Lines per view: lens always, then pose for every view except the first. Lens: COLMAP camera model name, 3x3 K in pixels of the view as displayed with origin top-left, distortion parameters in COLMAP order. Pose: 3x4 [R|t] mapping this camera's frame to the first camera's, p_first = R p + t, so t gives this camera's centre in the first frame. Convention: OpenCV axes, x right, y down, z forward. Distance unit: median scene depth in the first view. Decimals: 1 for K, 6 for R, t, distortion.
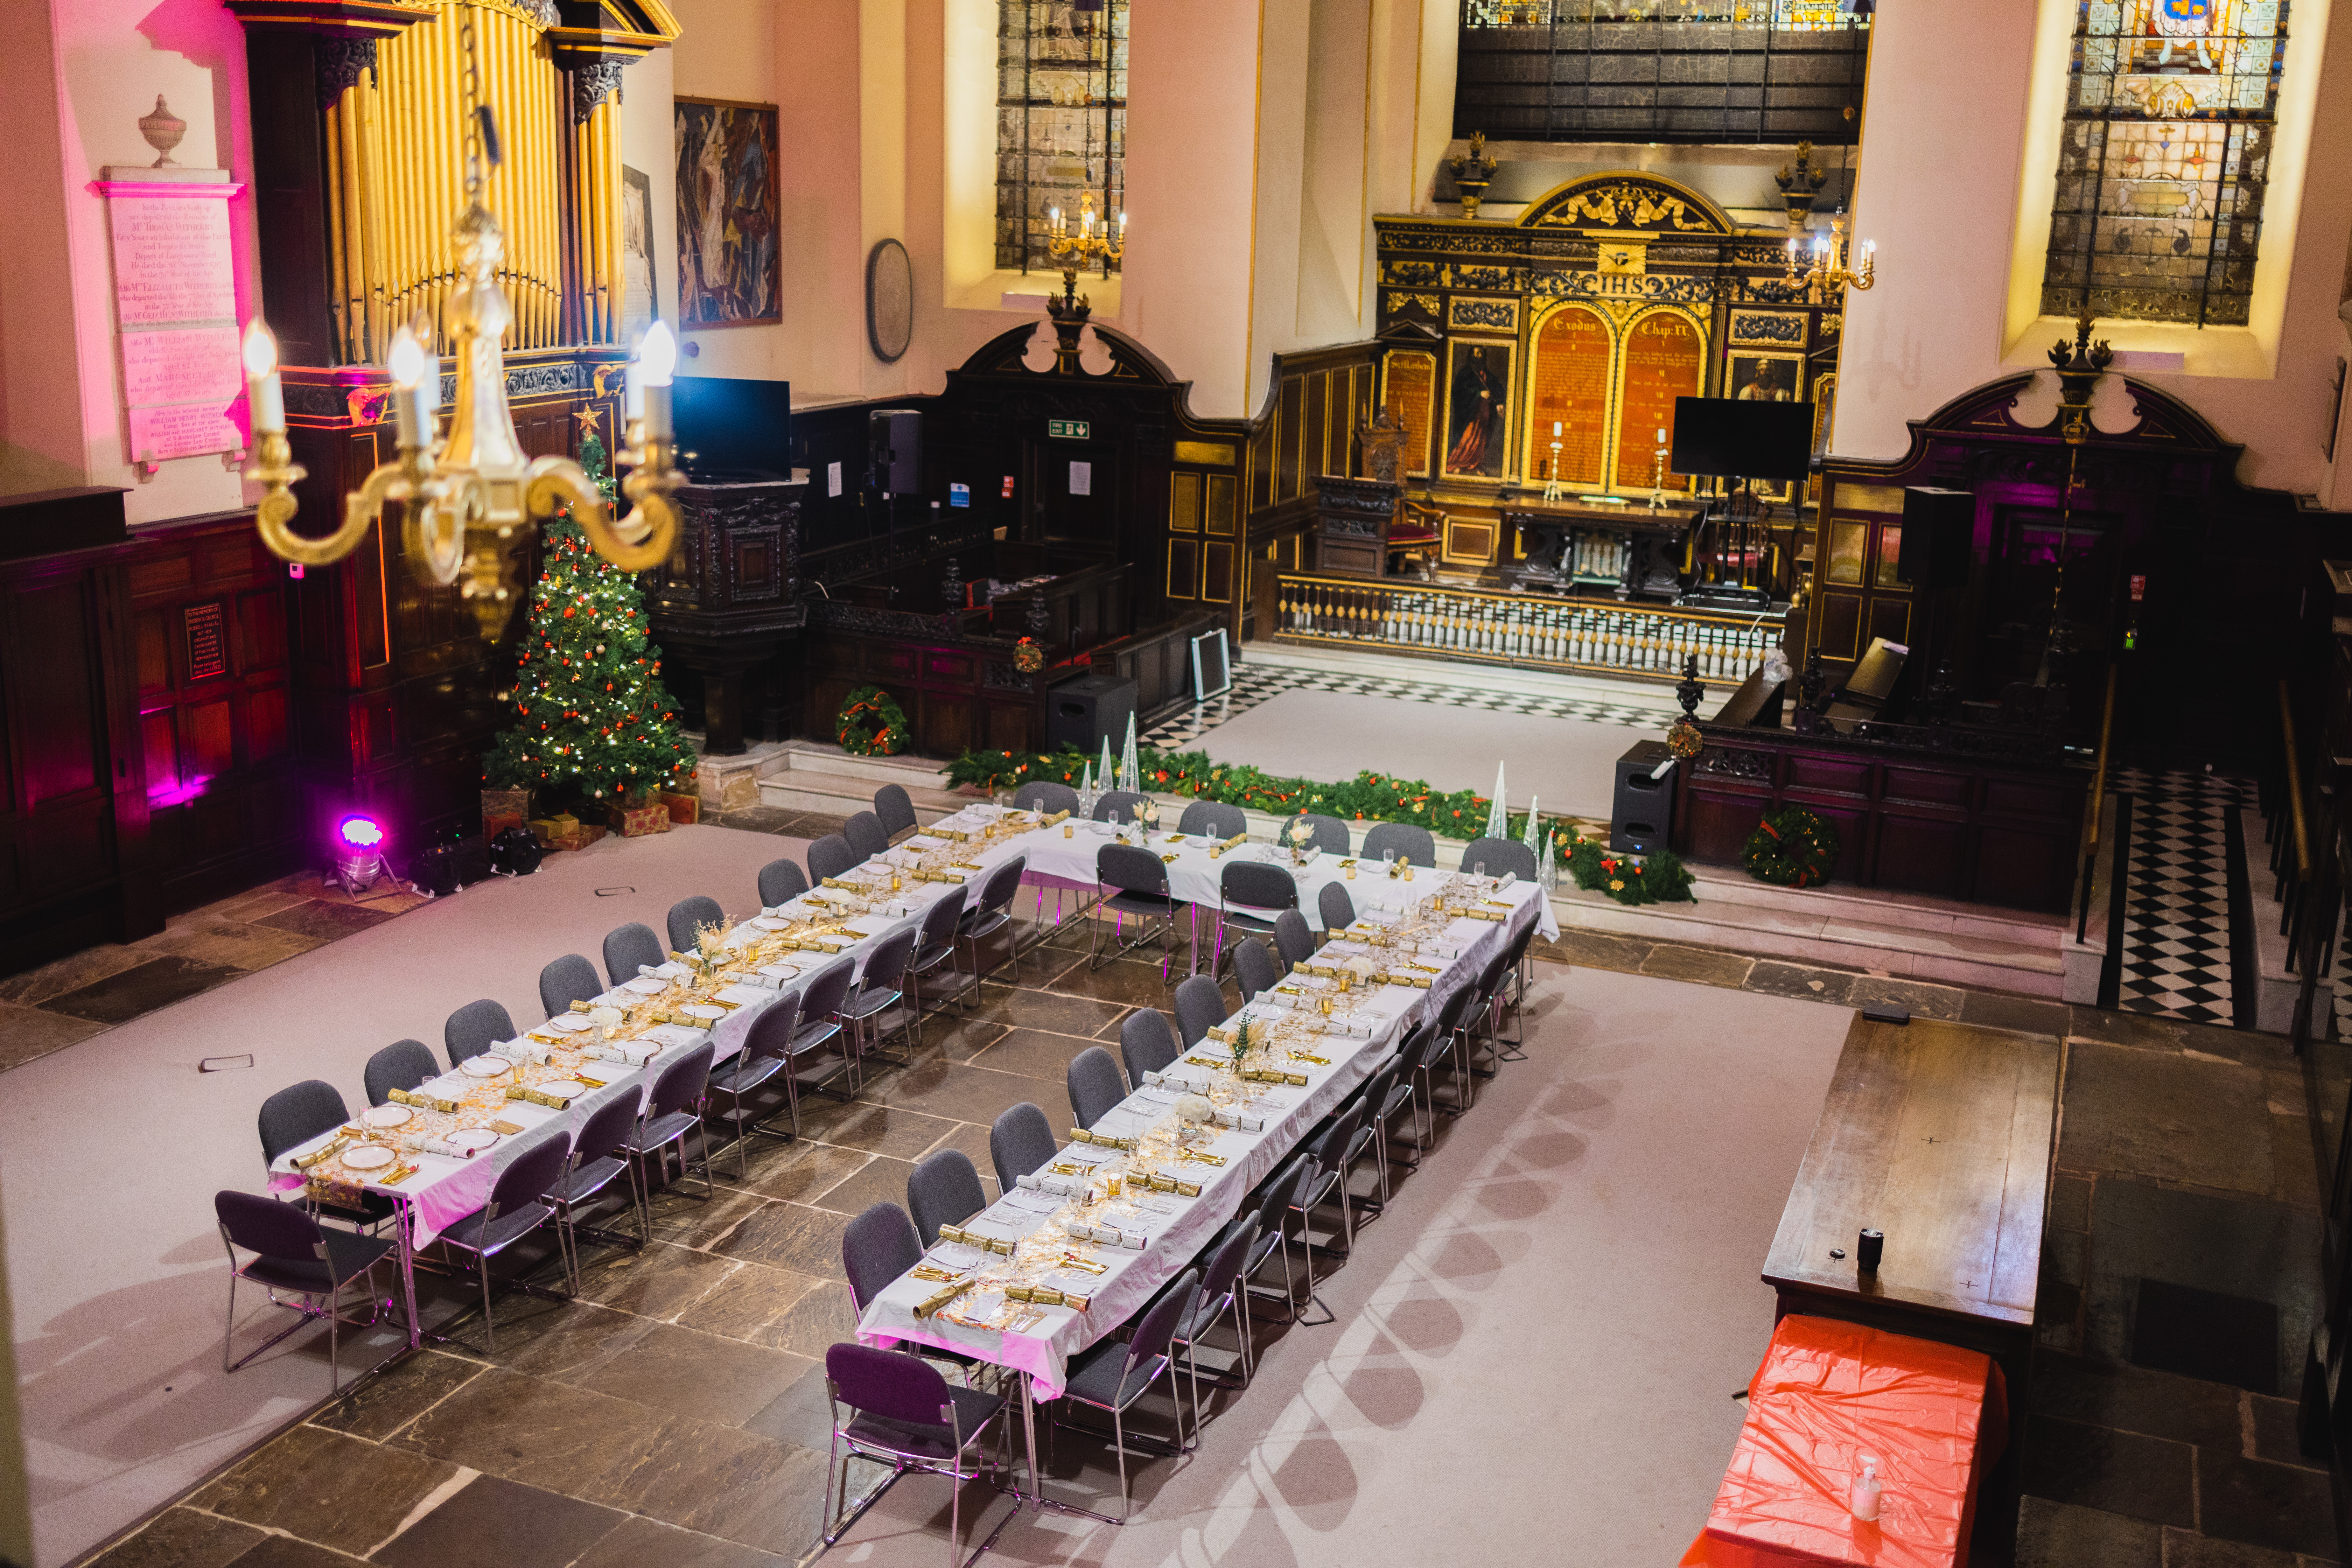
lens RADIAL K [[2367.6, 0, 1178.6], [0, 2367.6, 784.8], [0, 0, 1]] dist [0.018747, 0.000000]
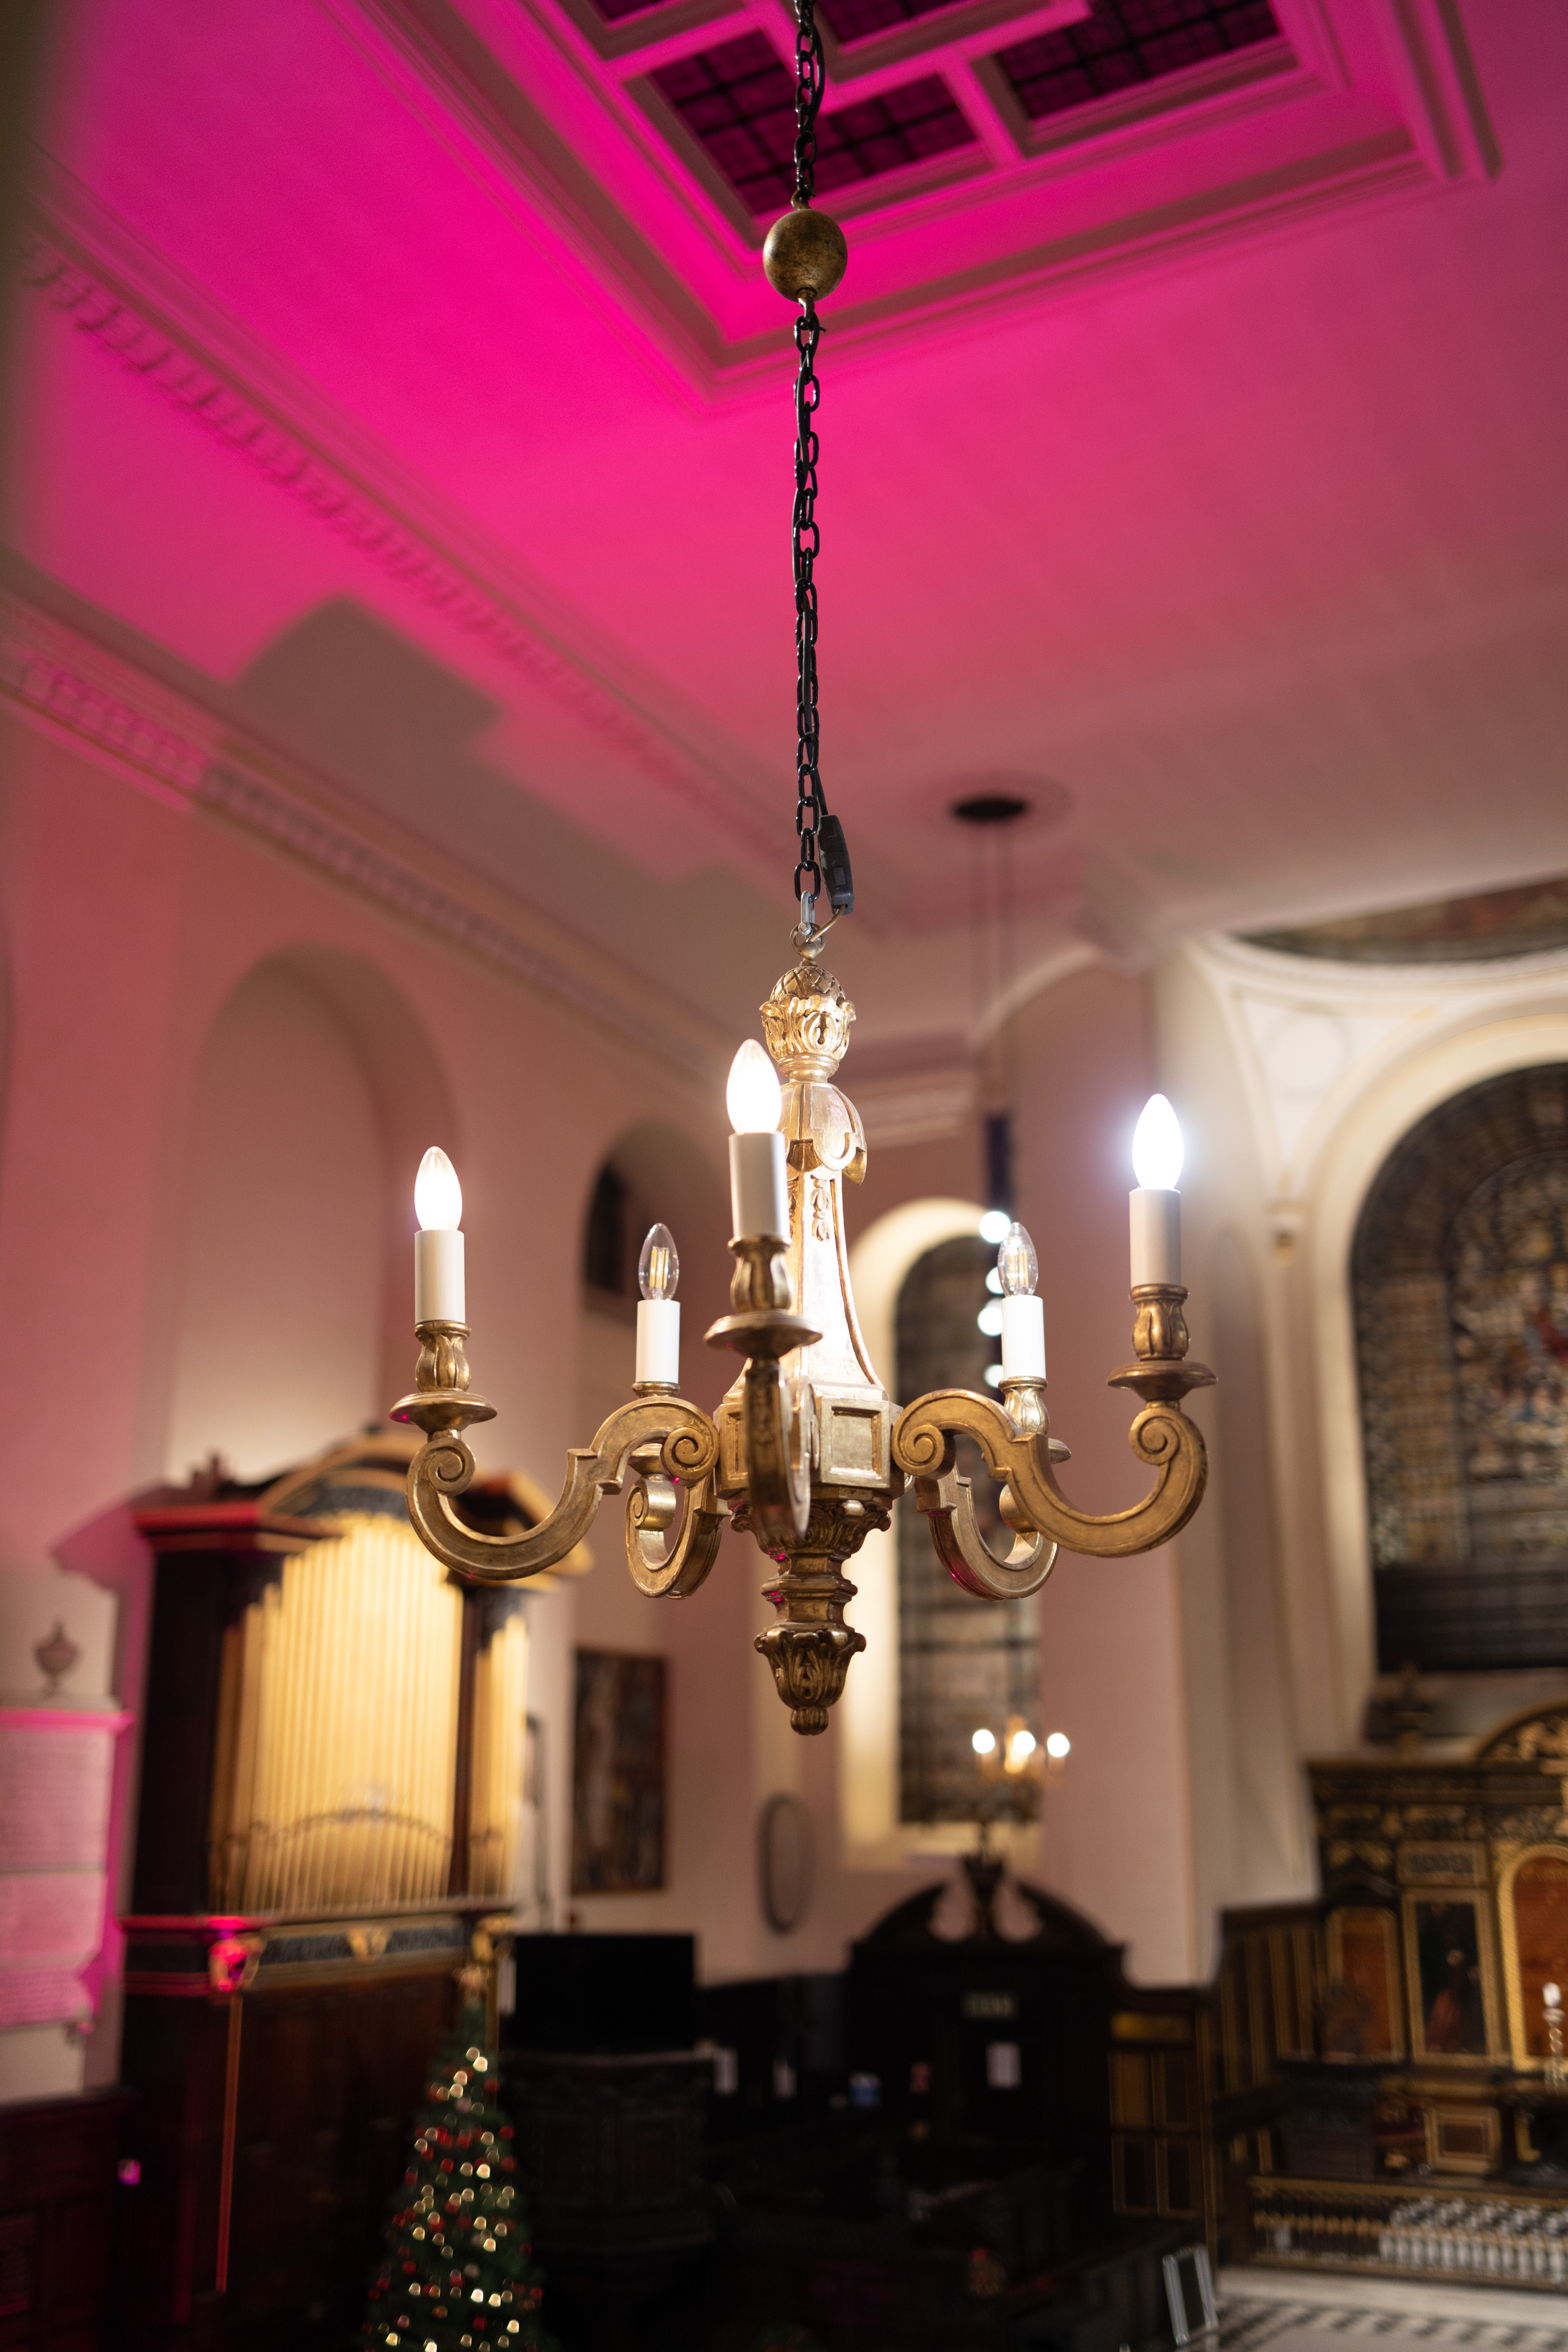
lens RADIAL K [[2367.6, 0, 787.9], [0, 2367.6, 1176.1], [0, 0, 1]] dist [0.018747, 0.000000]
pose [[0.995936, -0.054227, -0.071911, -0.040935], [0.011845, 0.870358, -0.492277, 0.014469], [0.089283, 0.489425, 0.867463, 0.080411]]
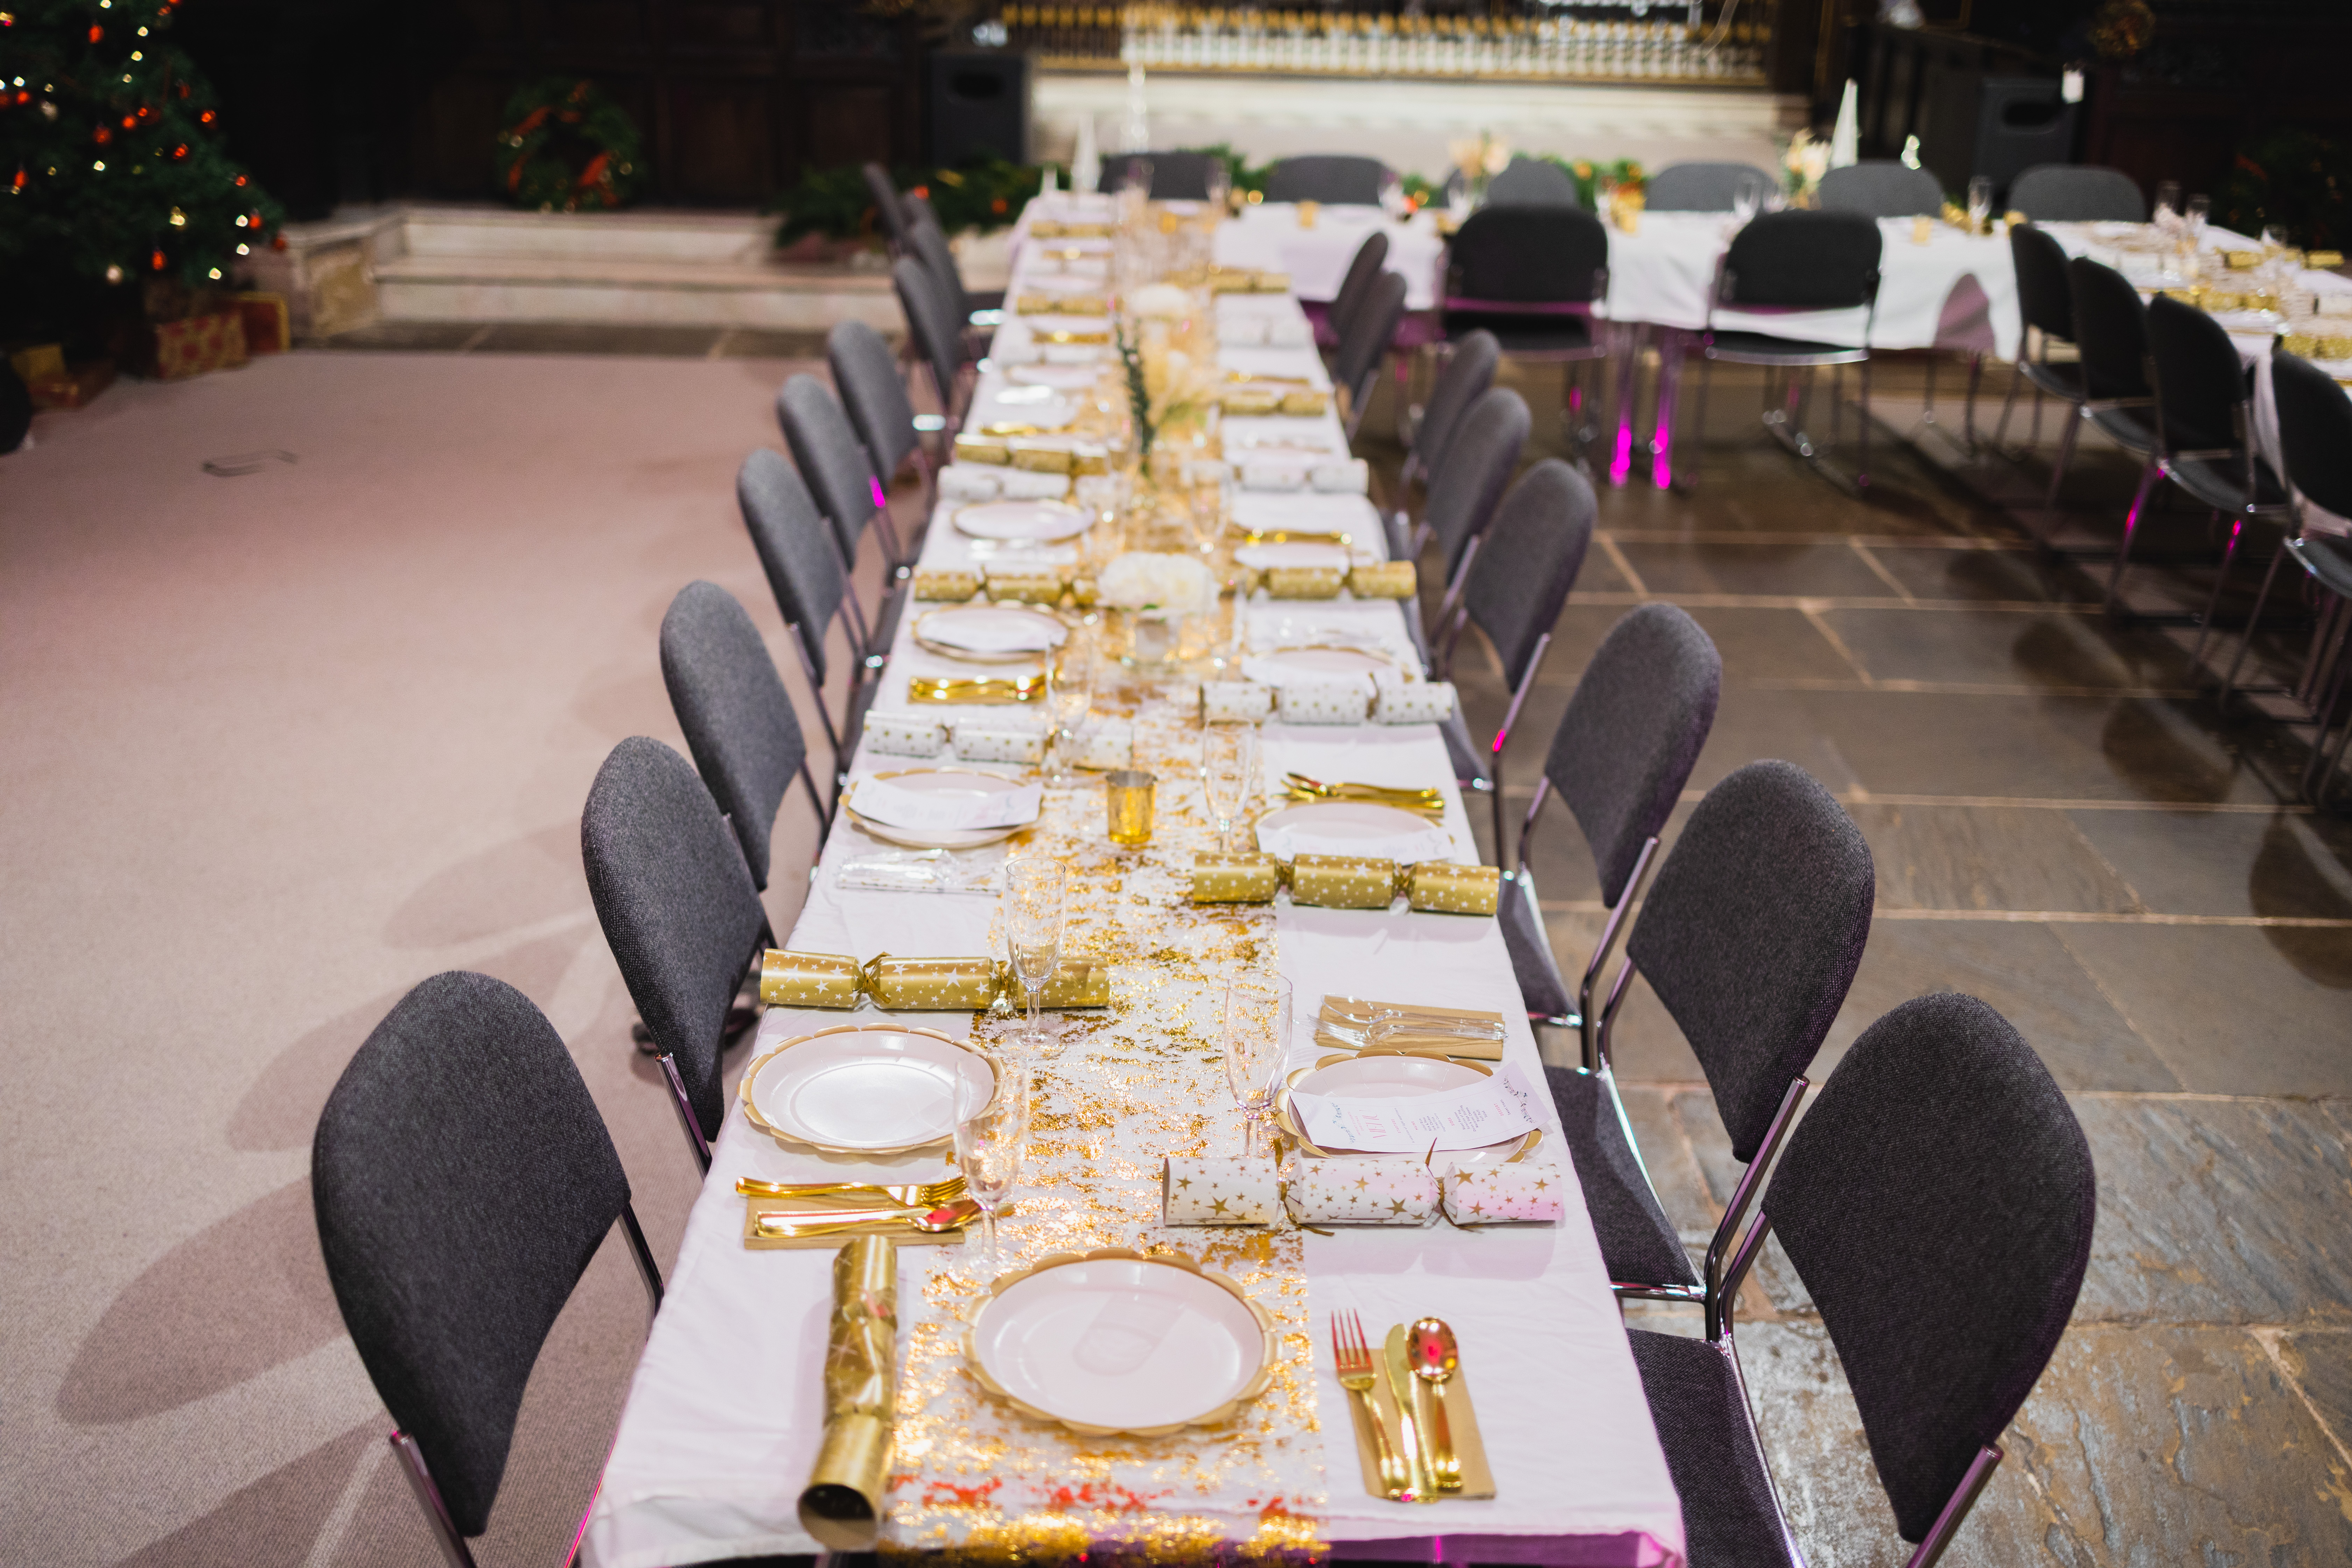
lens RADIAL K [[2367.6, 0, 1172.6], [0, 2367.6, 789.0], [0, 0, 1]] dist [0.018747, 0.000000]
pose [[0.920418, -0.151285, 0.360477, -0.171066], [0.104095, 0.983640, 0.147025, 0.039002], [-0.376822, -0.097801, 0.921108, 0.361639]]
